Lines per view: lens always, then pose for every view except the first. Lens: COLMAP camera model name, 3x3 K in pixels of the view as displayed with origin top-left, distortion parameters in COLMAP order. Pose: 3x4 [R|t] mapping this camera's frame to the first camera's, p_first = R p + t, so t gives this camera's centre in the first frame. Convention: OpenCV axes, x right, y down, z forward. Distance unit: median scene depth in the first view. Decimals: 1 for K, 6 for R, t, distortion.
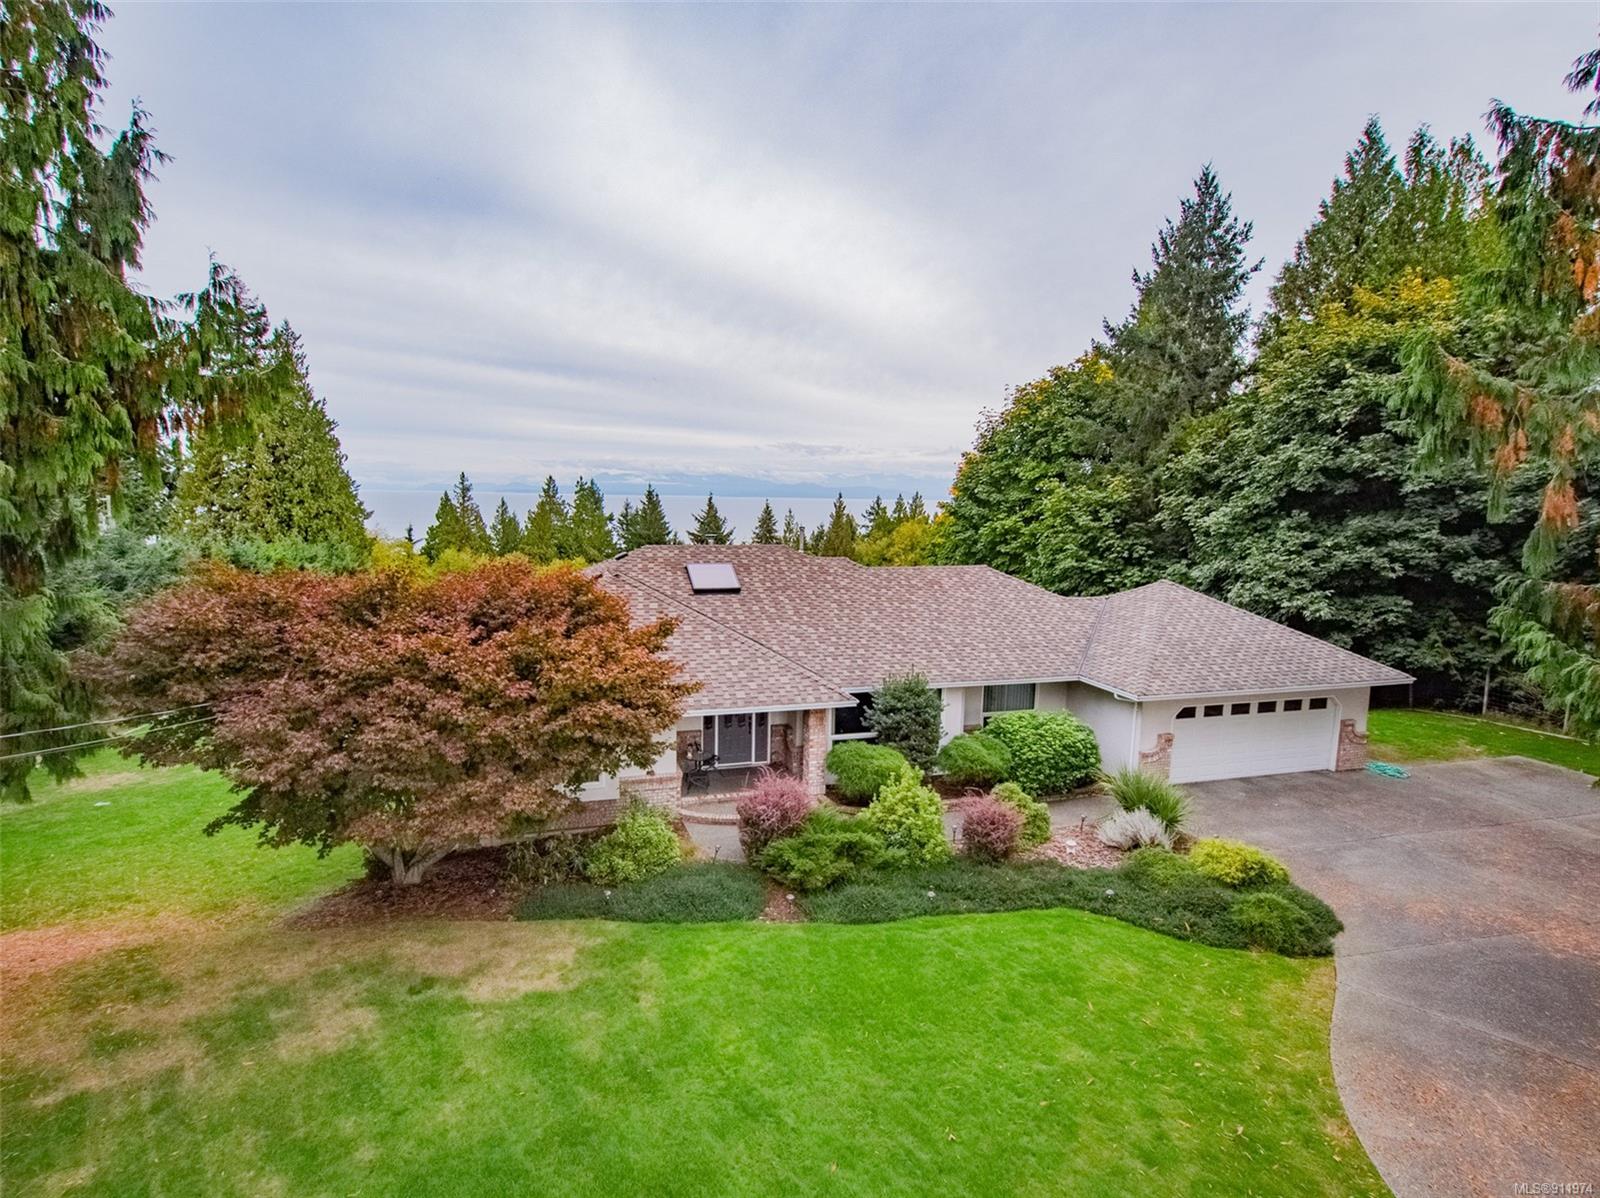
lens RADIAL K [[855.2, 0, 794.0], [0, 855.2, 612.0], [0, 0, 1]] dist [0.020825, -0.005660]
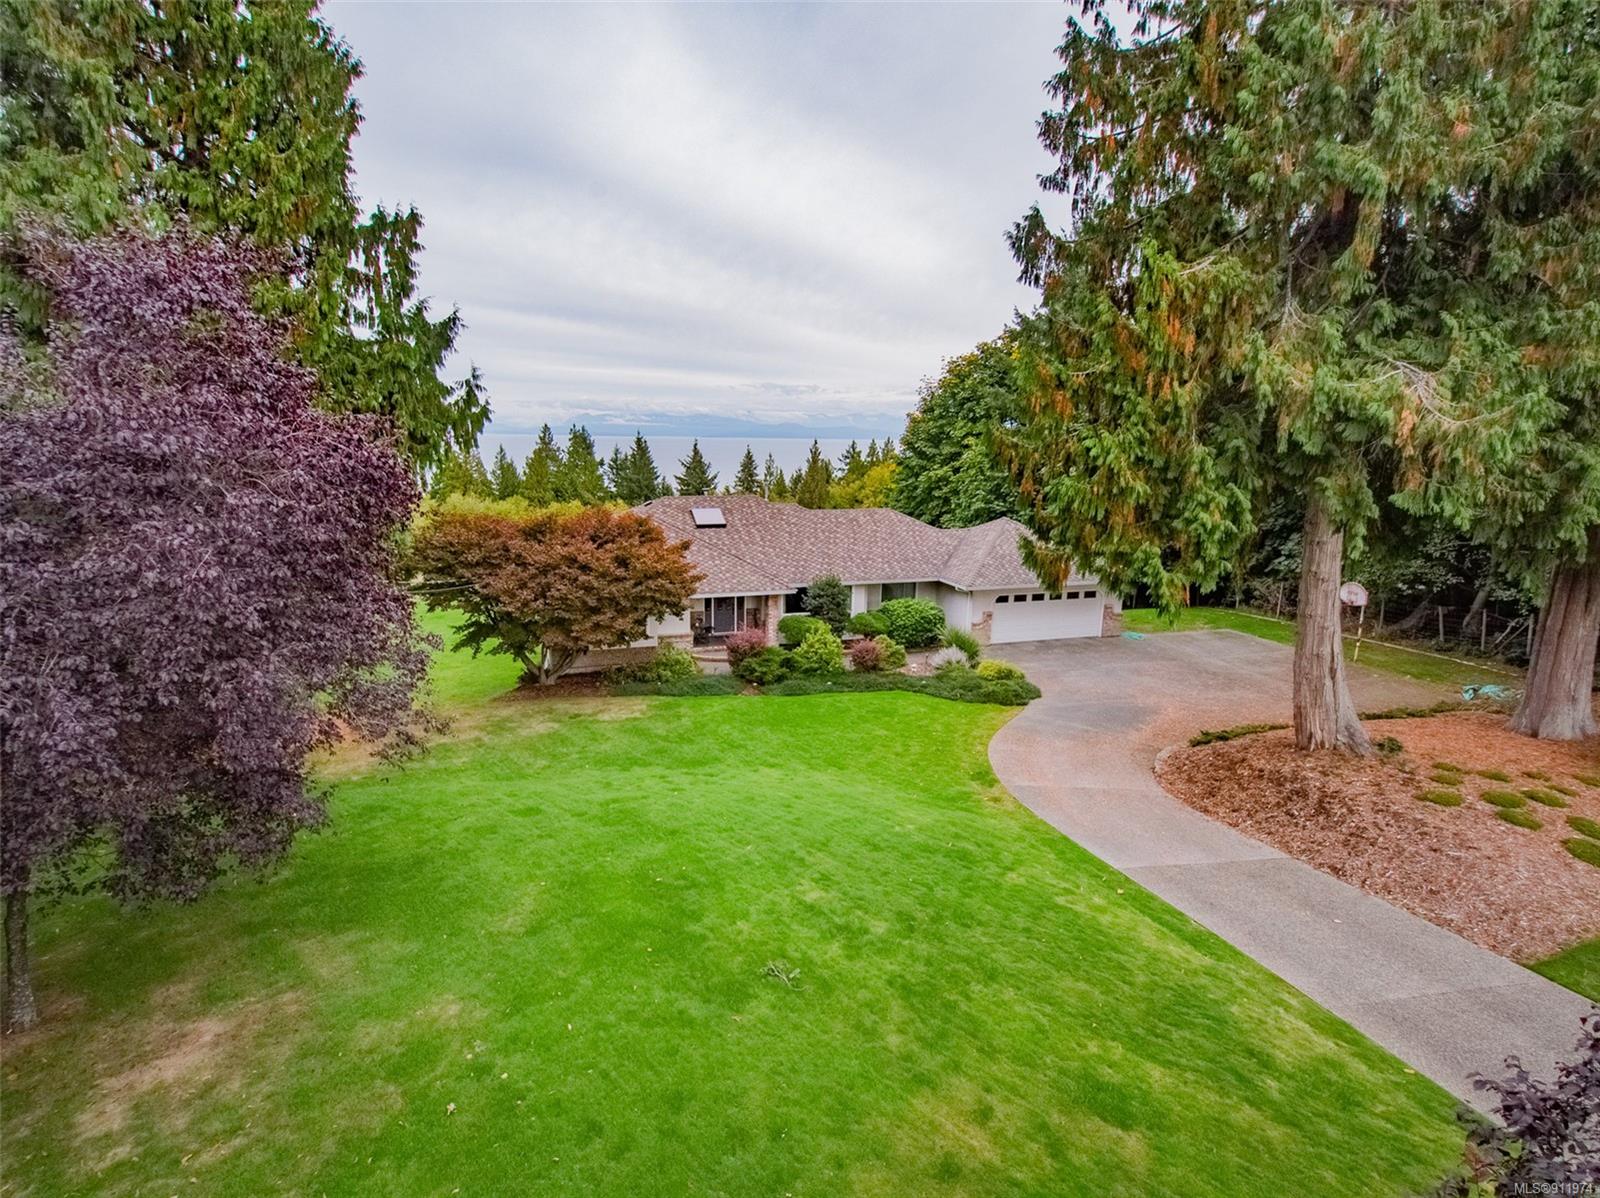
lens RADIAL K [[844.5, 0, 793.9], [0, 844.5, 612.1], [0, 0, 1]] dist [0.020990, -0.005947]
pose [[0.999792, -0.007737, 0.018845, 0.032761], [0.006399, 0.997521, 0.070080, 0.027167], [-0.019341, -0.069944, 0.997363, -0.592697]]
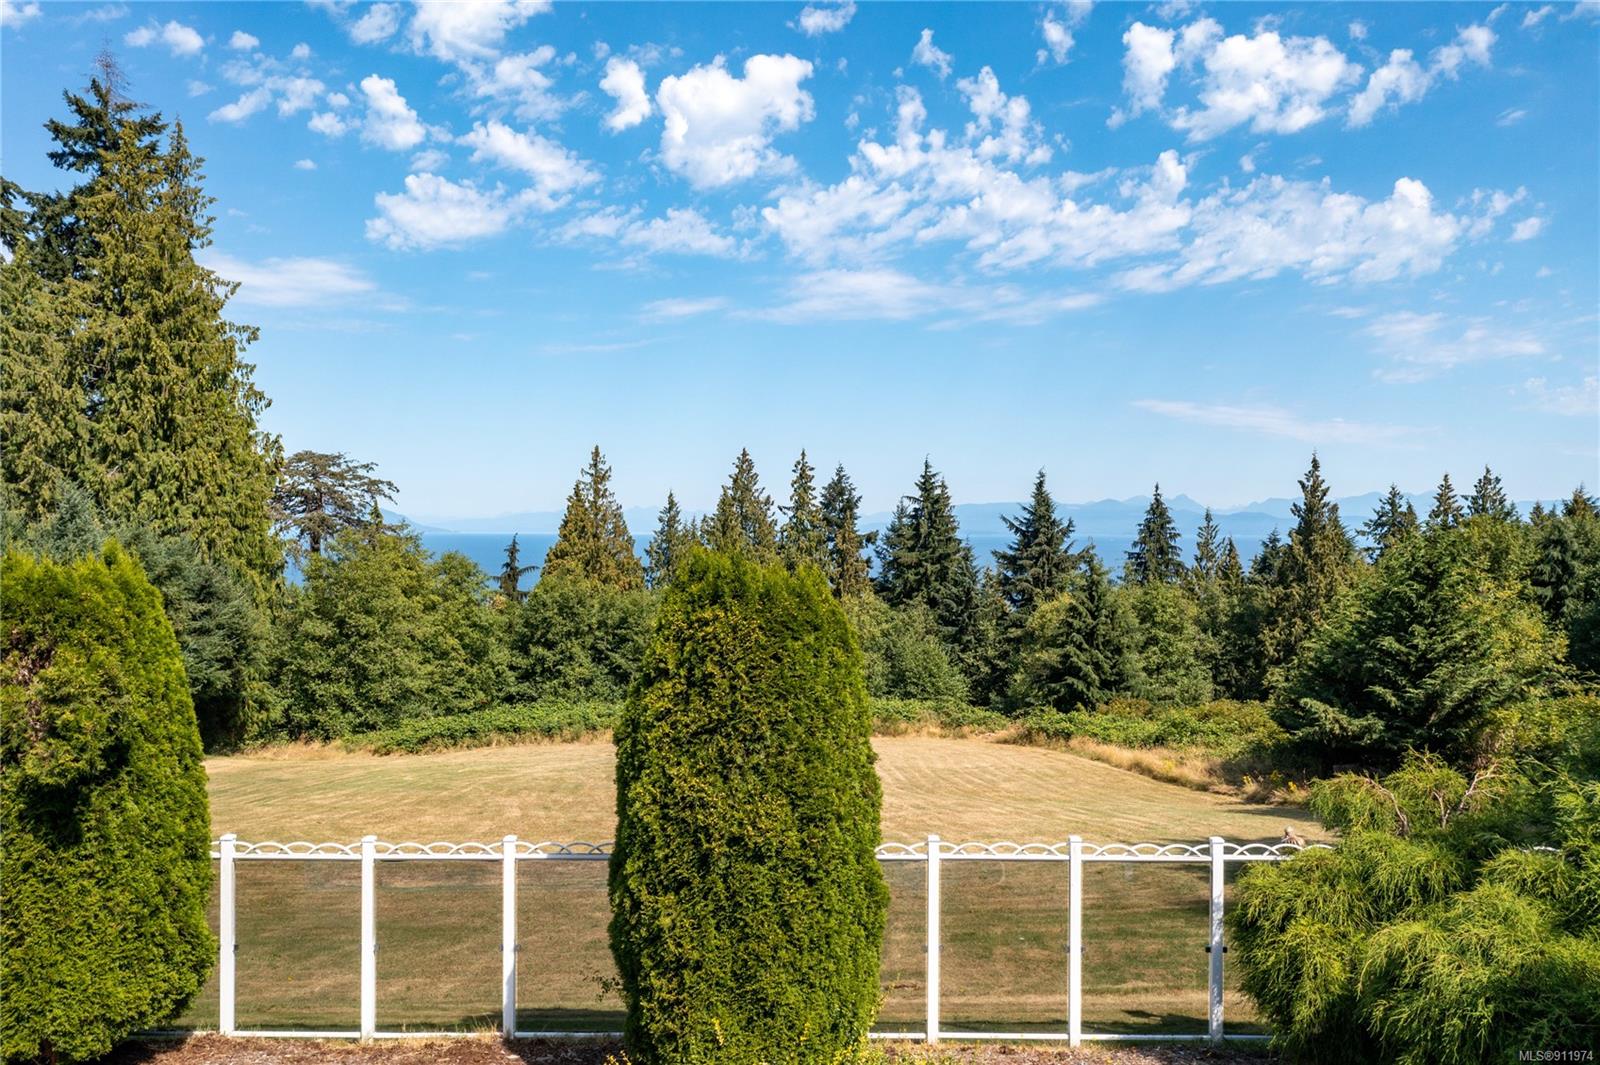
lens RADIAL K [[1275.5, 0, 802.2], [0, 1275.5, 532.6], [0, 0, 1]] dist [-0.007213, 0.011363]
pose [[0.948457, -0.012614, -0.316654, 0.061703], [-0.030691, 0.990855, -0.131396, -0.008409], [0.315416, 0.134341, 0.939396, 1.886073]]
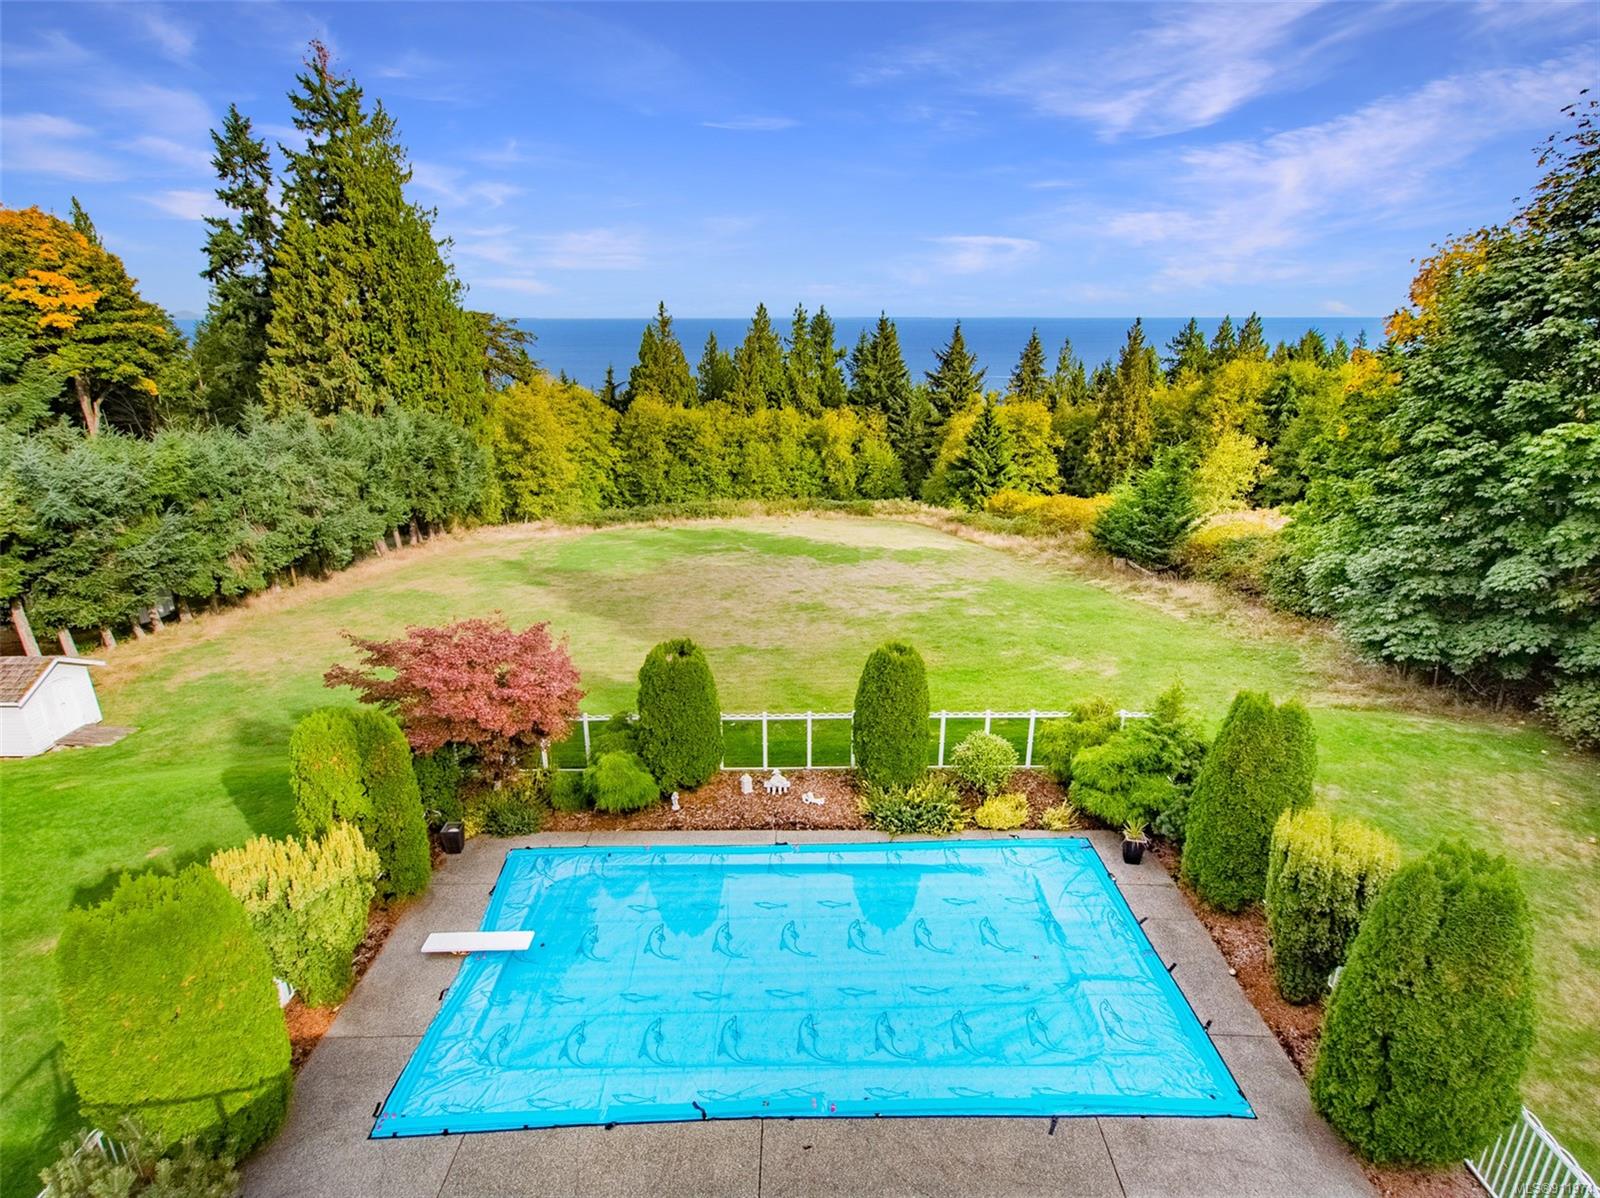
lens RADIAL K [[855.2, 0, 794.0], [0, 855.2, 612.0], [0, 0, 1]] dist [0.020825, -0.005660]
pose [[0.951896, 0.081562, -0.295366, 0.087145], [-0.022718, 0.980056, 0.197417, -0.238977], [0.305577, -0.181210, 0.934765, 1.420236]]
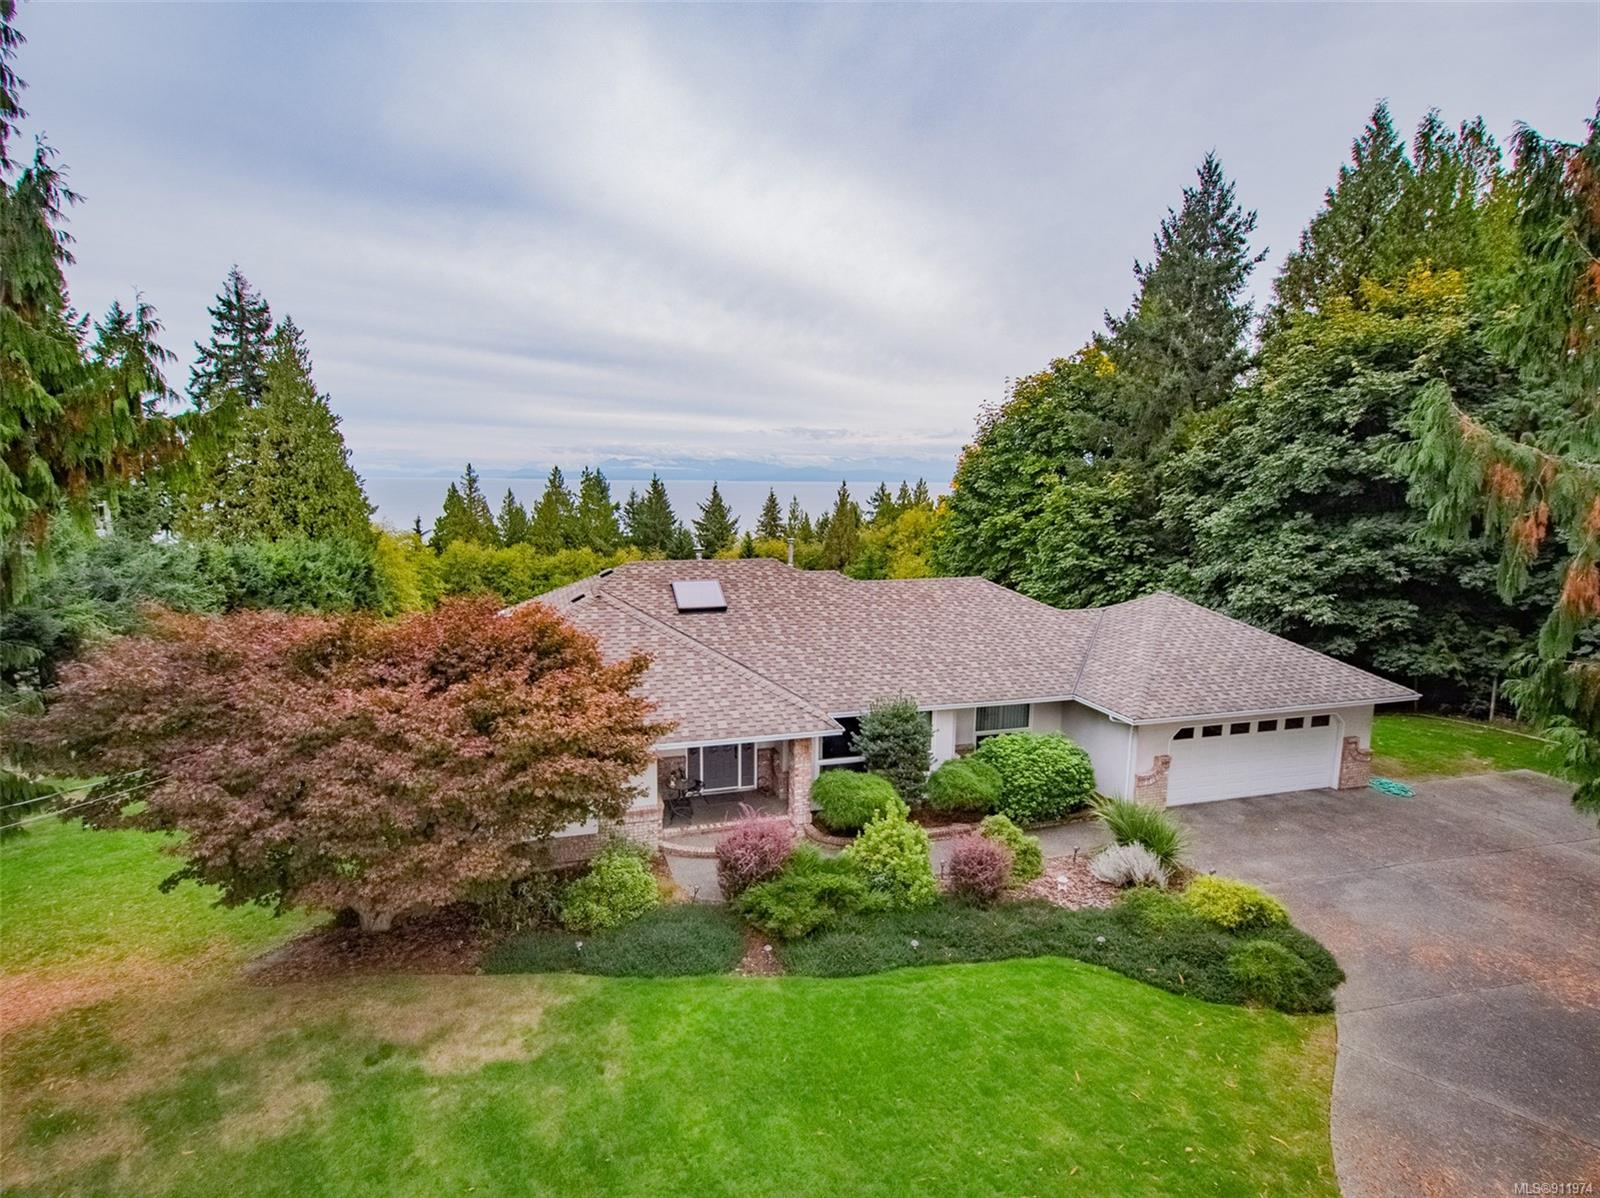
lens RADIAL K [[844.5, 0, 793.9], [0, 844.5, 612.1], [0, 0, 1]] dist [0.020990, -0.005947]
pose [[0.999925, -0.007715, -0.009538, 0.025124], [0.007910, 0.999758, 0.020548, -0.043833], [0.009377, -0.020622, 0.999743, 0.038099]]
